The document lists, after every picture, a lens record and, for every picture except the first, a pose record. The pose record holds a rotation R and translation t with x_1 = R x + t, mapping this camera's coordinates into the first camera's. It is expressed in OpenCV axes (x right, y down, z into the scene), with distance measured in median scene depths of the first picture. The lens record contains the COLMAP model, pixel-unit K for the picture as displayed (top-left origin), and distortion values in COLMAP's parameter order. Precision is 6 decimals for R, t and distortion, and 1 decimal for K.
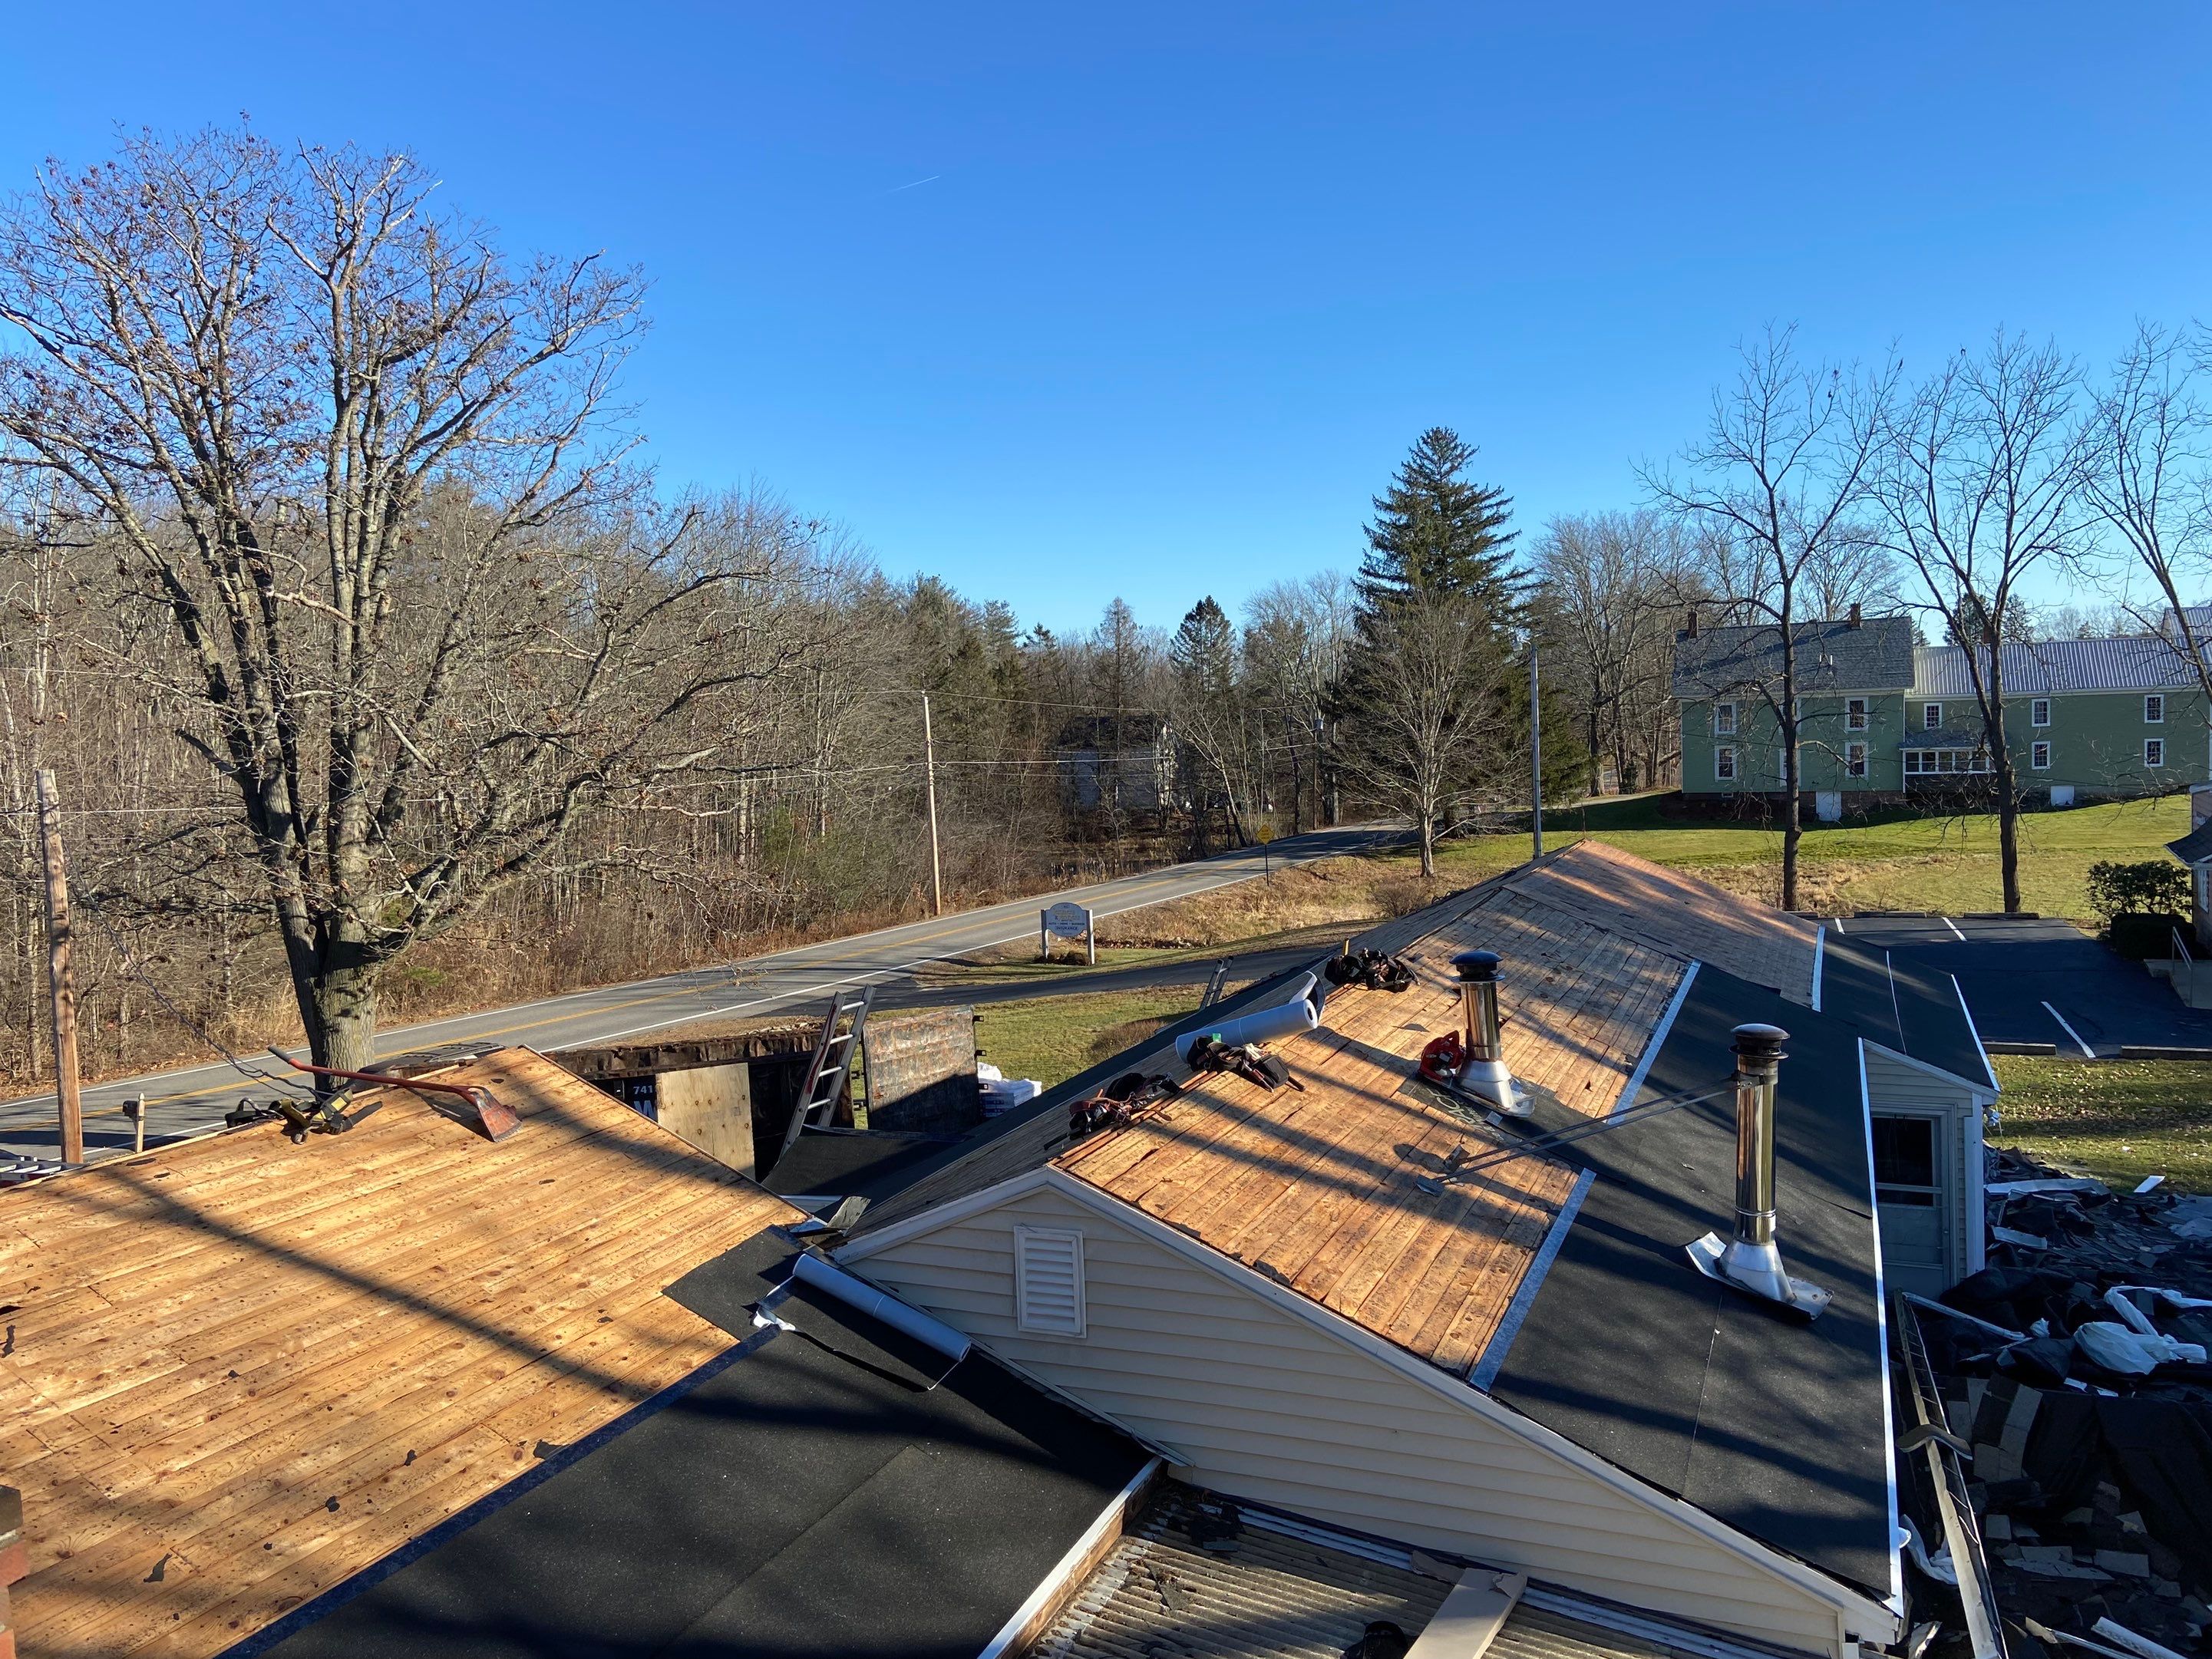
lens RADIAL K [[1661.3, 0, 1115.2], [0, 1661.3, 823.3], [0, 0, 1]] dist [0.127696, -0.161406]
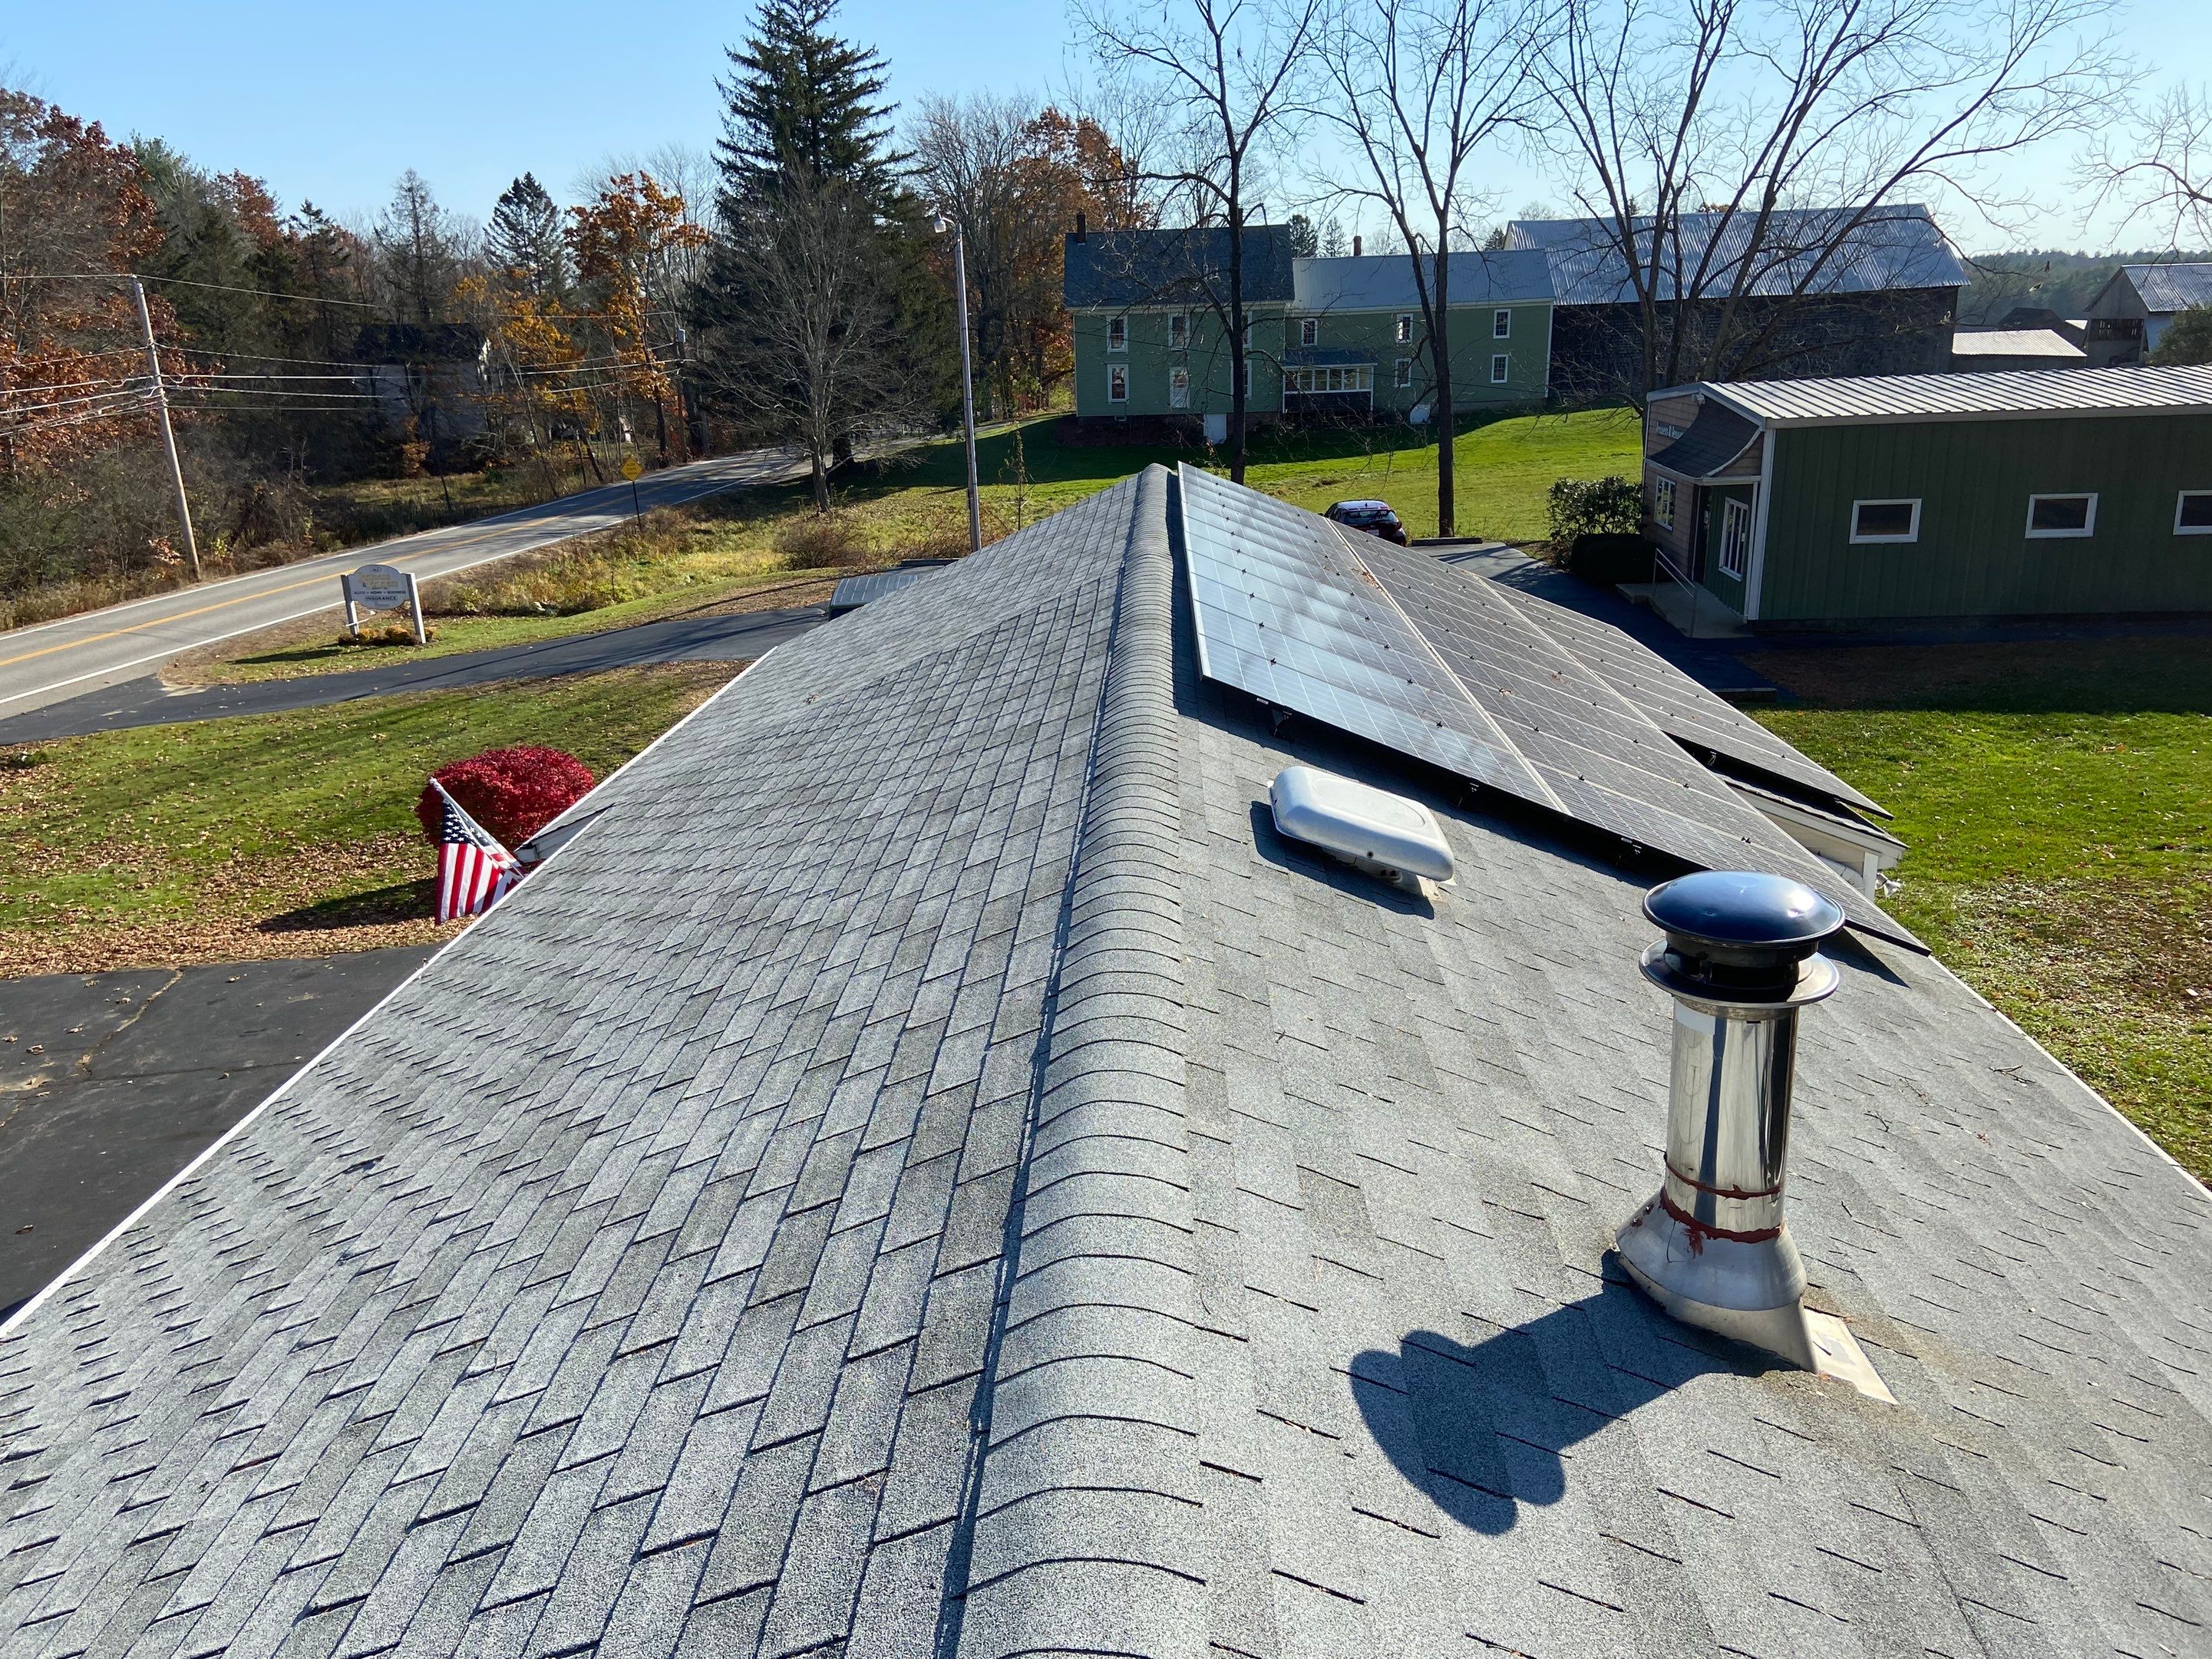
lens RADIAL K [[1633.8, 0, 1063.6], [0, 1633.8, 833.8], [0, 0, 1]] dist [0.123920, -0.171850]
pose [[0.938970, -0.092740, 0.331262, 0.001763], [0.016586, 0.974059, 0.225684, 0.000880], [-0.343599, -0.206416, 0.916151, 0.109744]]
